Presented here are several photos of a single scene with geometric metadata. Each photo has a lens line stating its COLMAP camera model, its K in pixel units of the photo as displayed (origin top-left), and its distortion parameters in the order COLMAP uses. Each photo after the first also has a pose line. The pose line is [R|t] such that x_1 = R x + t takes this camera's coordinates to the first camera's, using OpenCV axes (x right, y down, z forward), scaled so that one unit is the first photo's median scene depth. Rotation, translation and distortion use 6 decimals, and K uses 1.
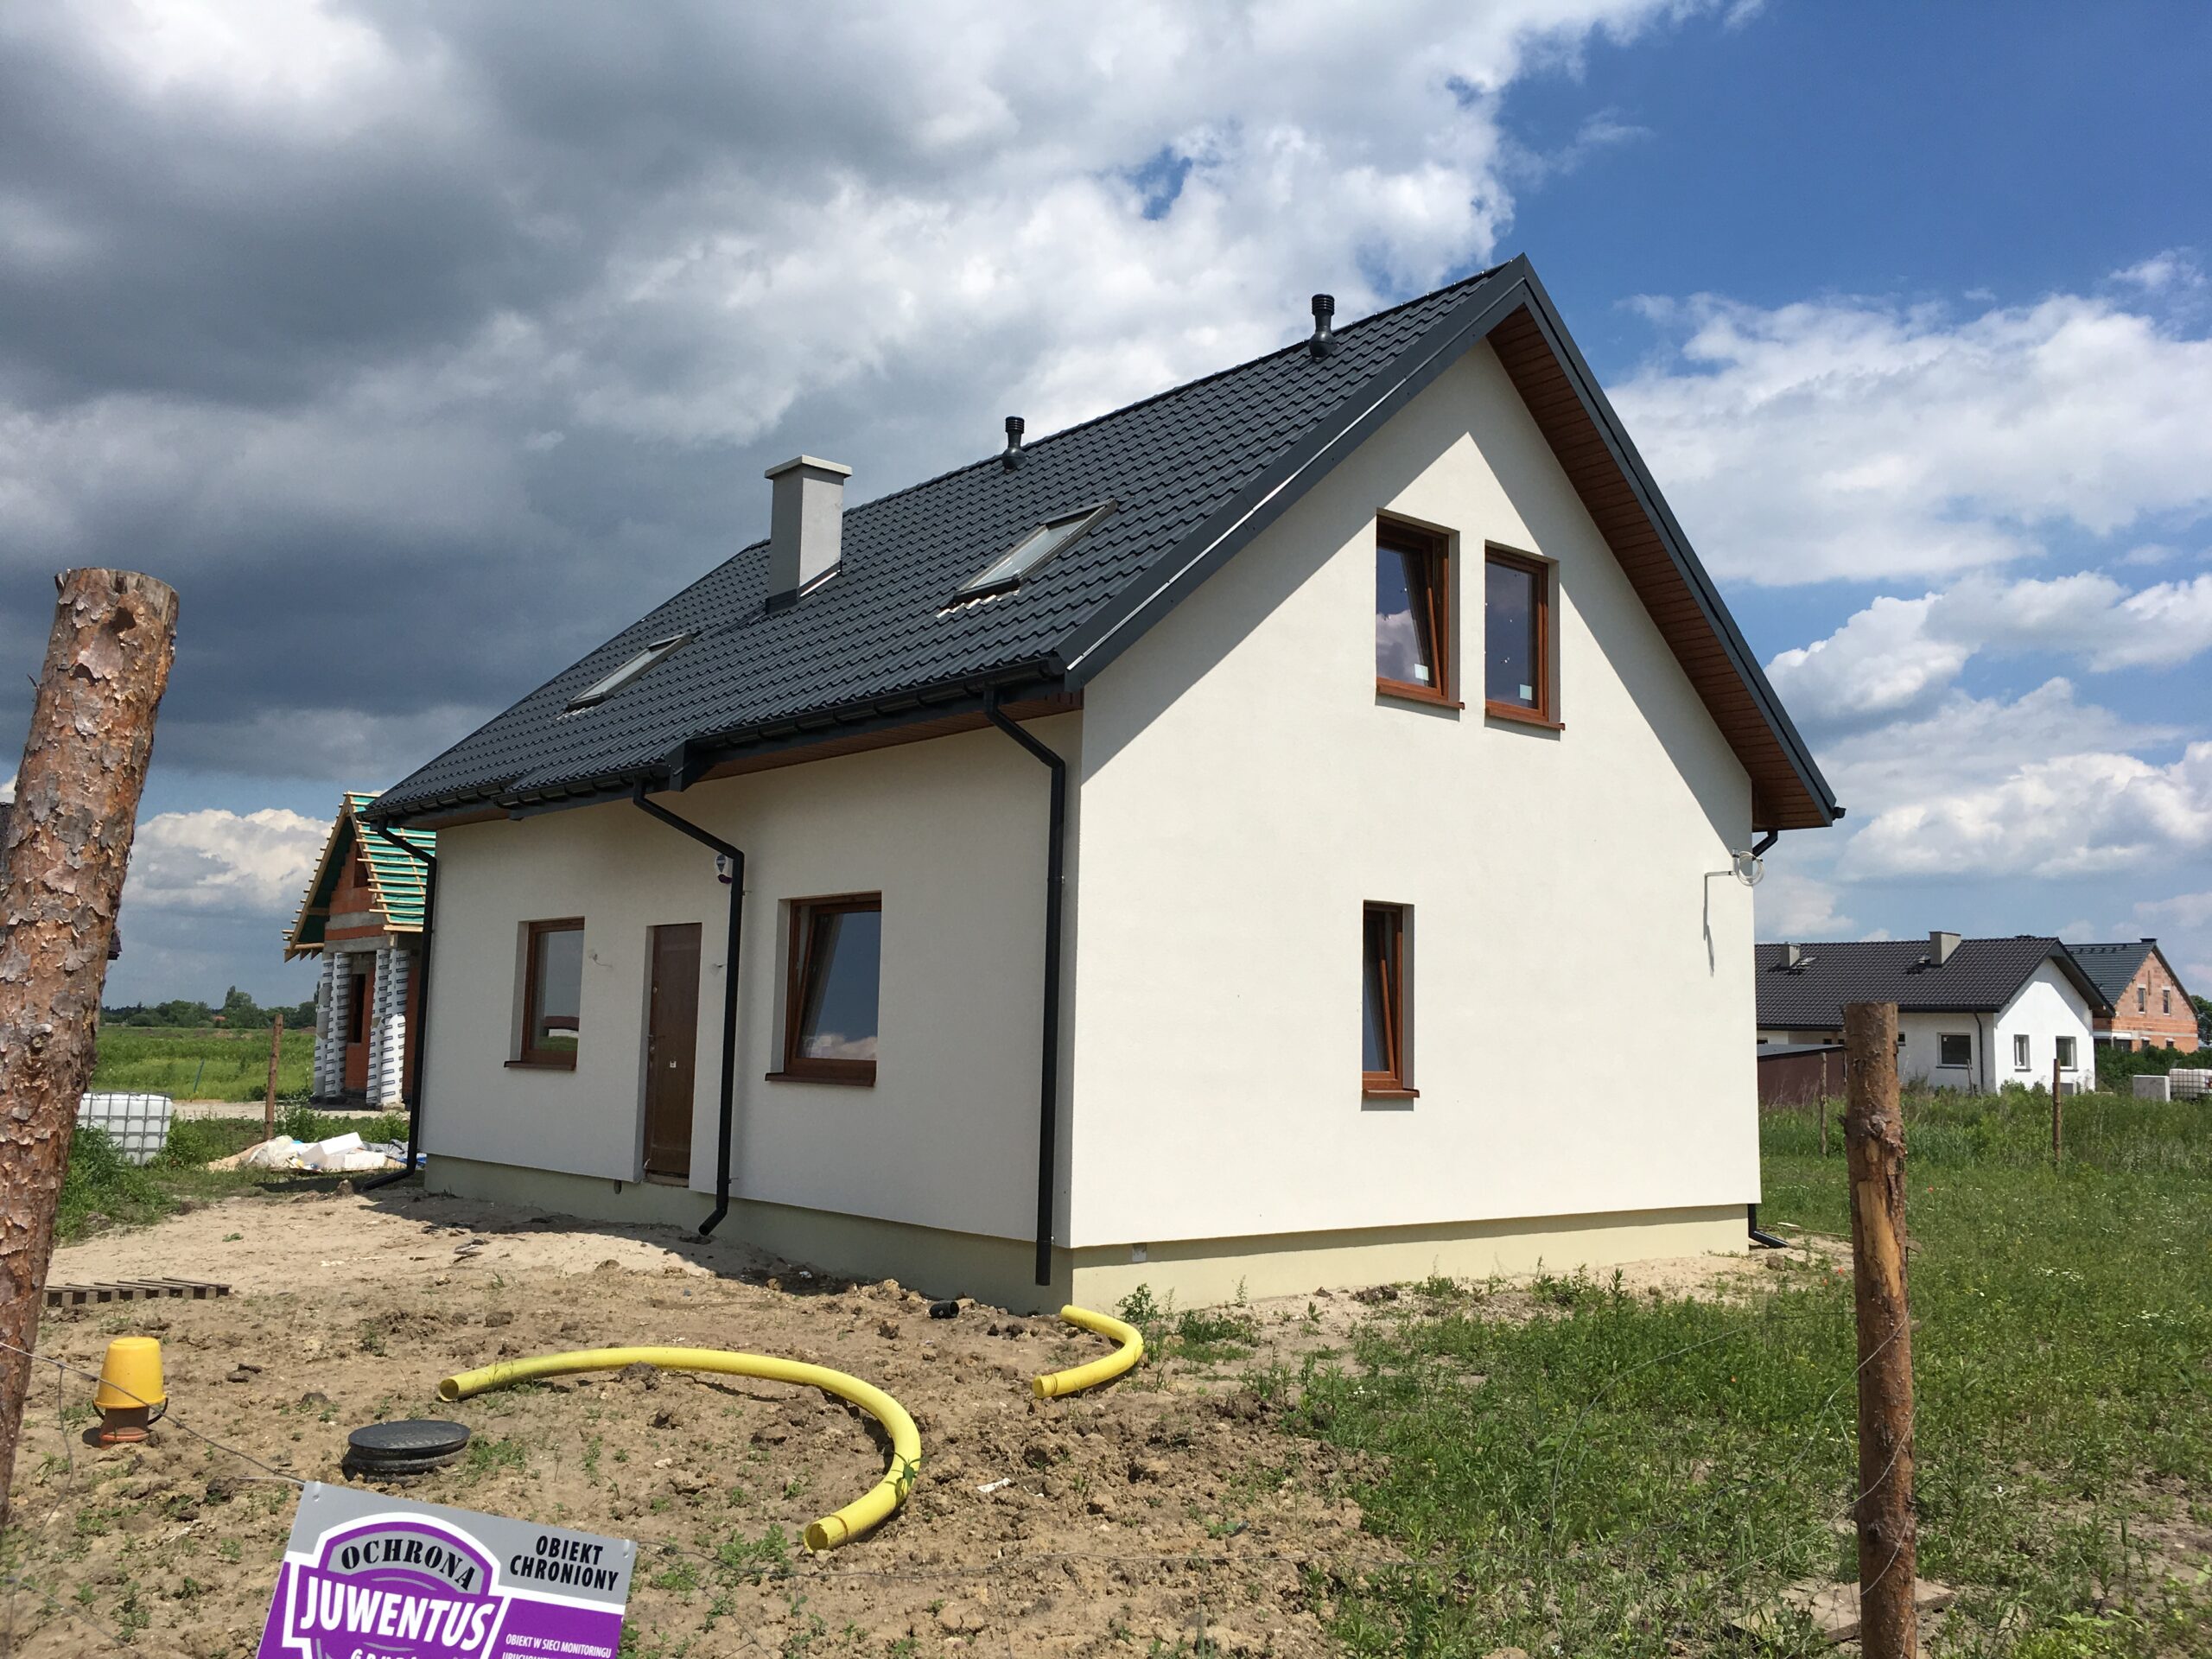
lens RADIAL K [[1855.1, 0, 1106.0], [0, 1855.1, 829.5], [0, 0, 1]] dist [0.086529, -0.003127]
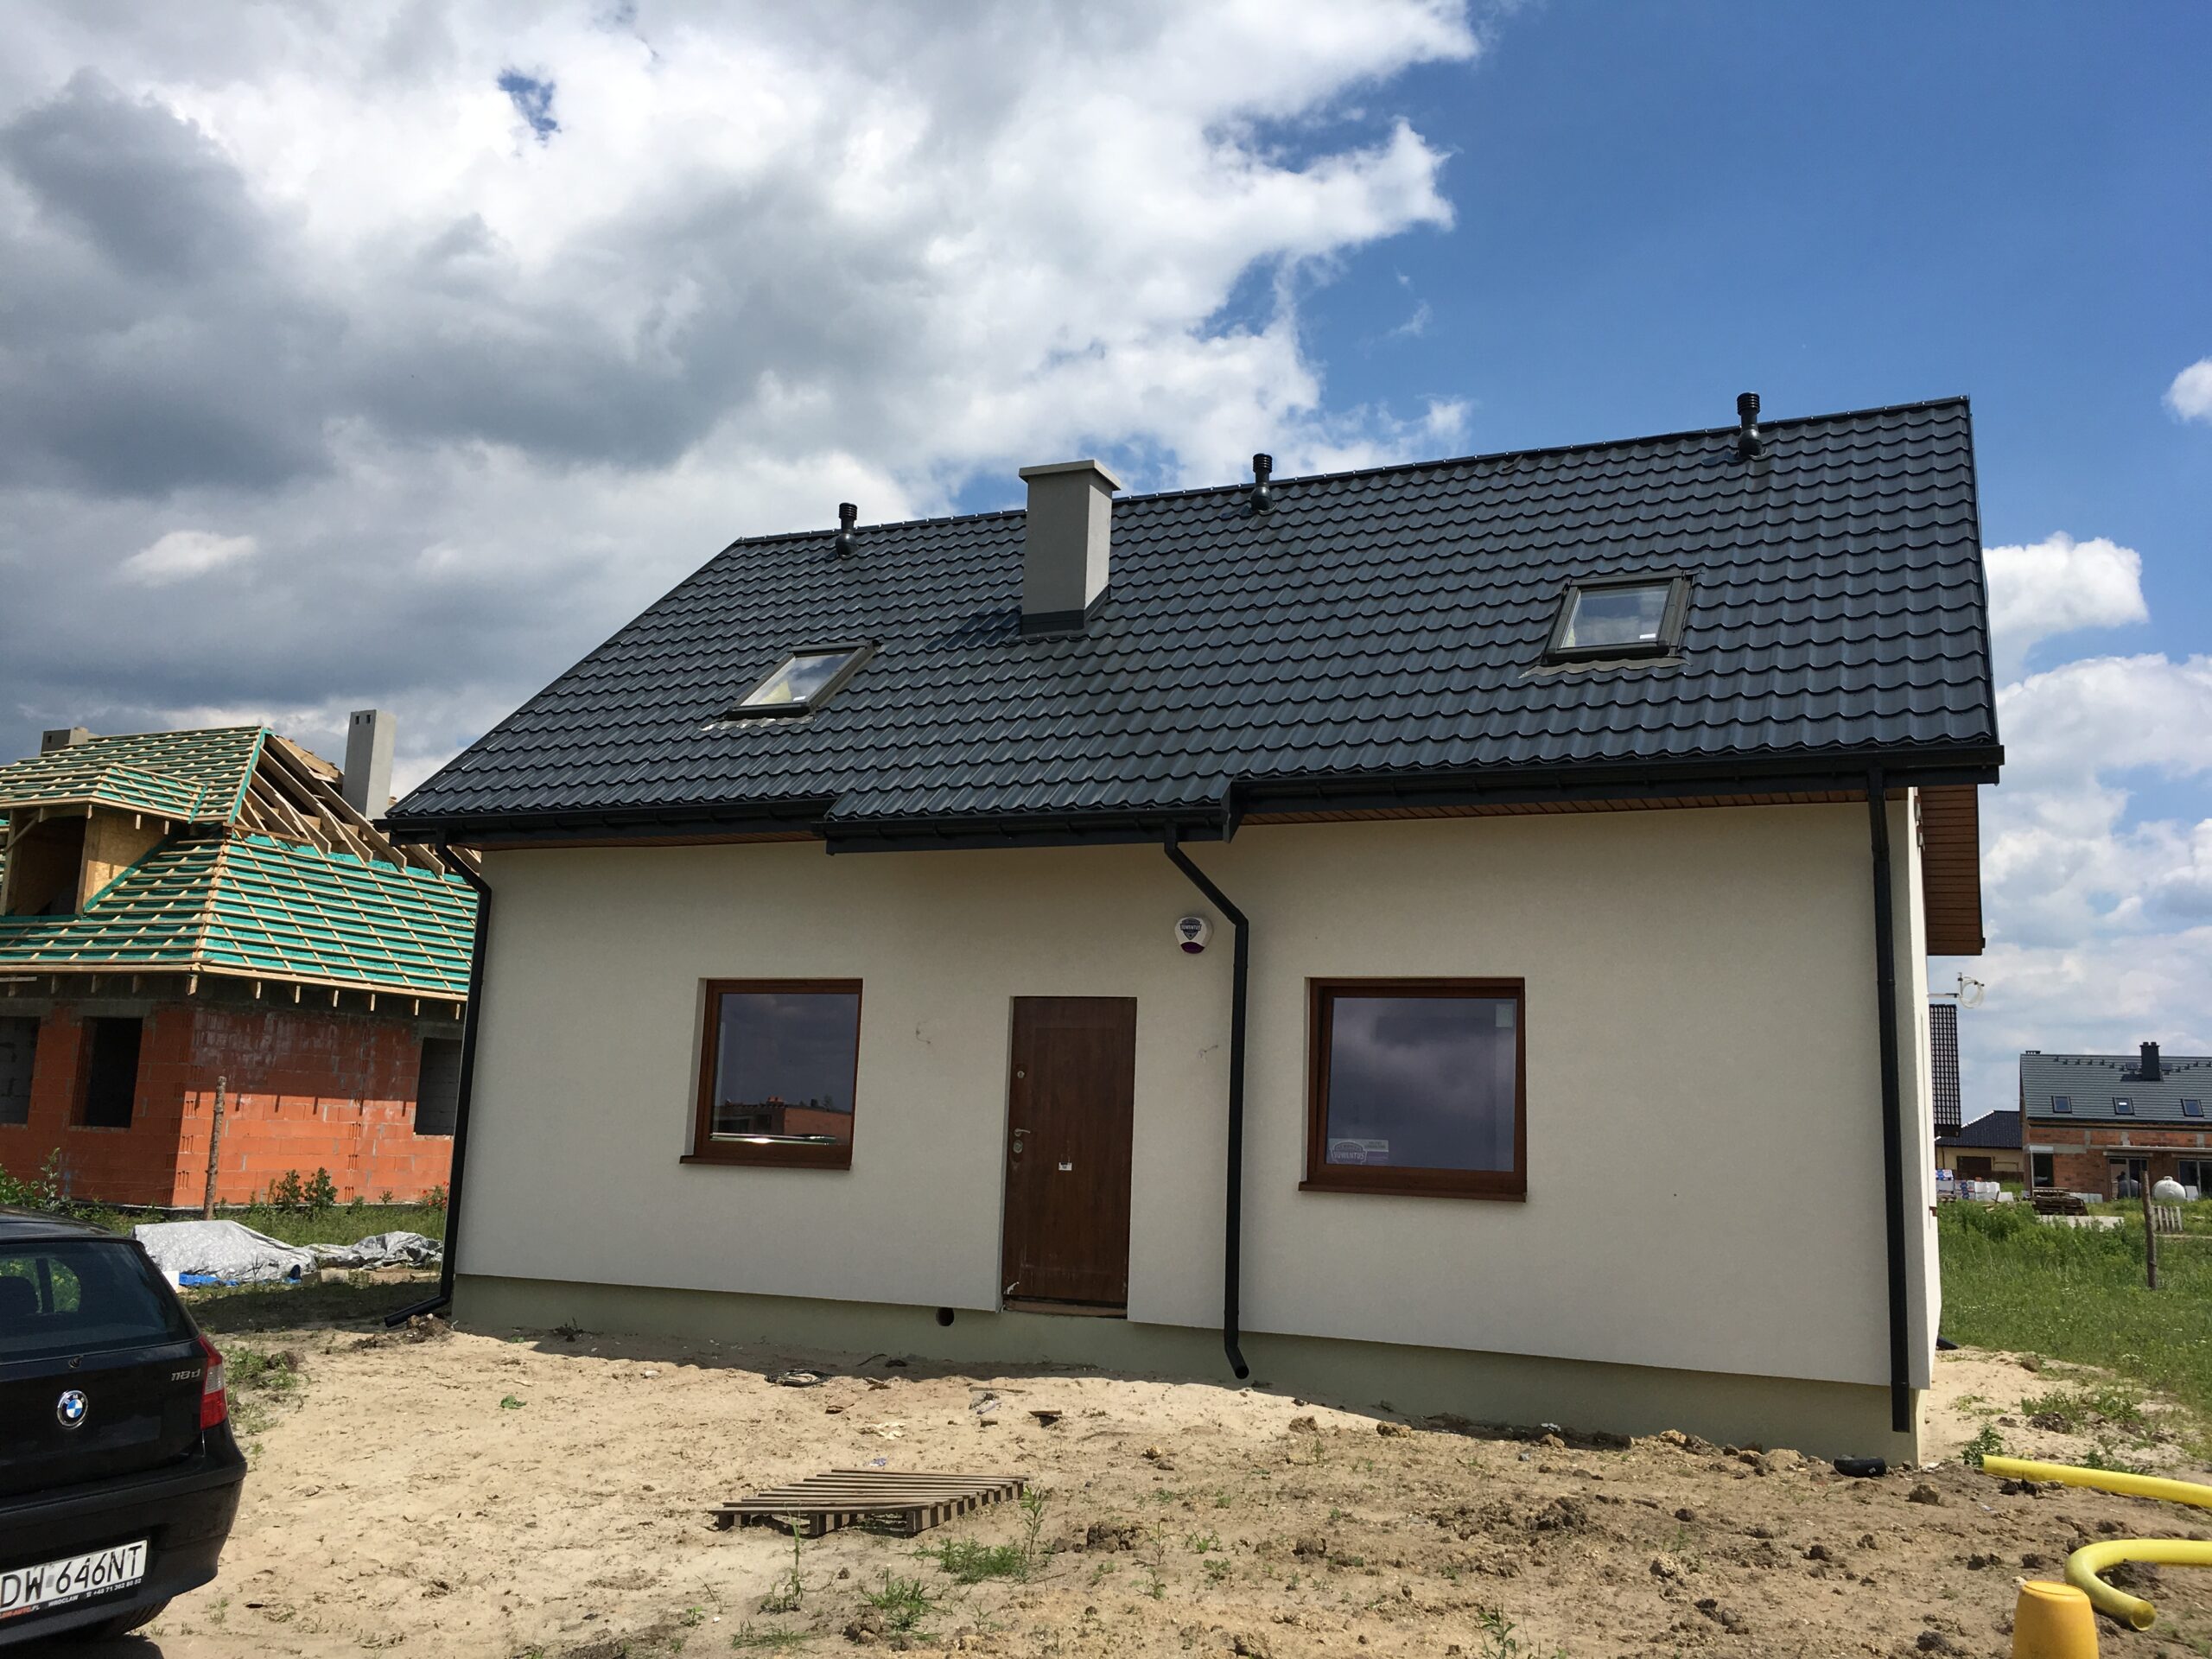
lens RADIAL K [[1851.8, 0, 1109.9], [0, 1851.8, 866.5], [0, 0, 1]] dist [0.089221, -0.127970]
pose [[0.891389, 0.077898, 0.446495, -0.588672], [-0.068869, 0.996960, -0.036444, 0.022608], [-0.447977, 0.001736, 0.894044, 0.261063]]
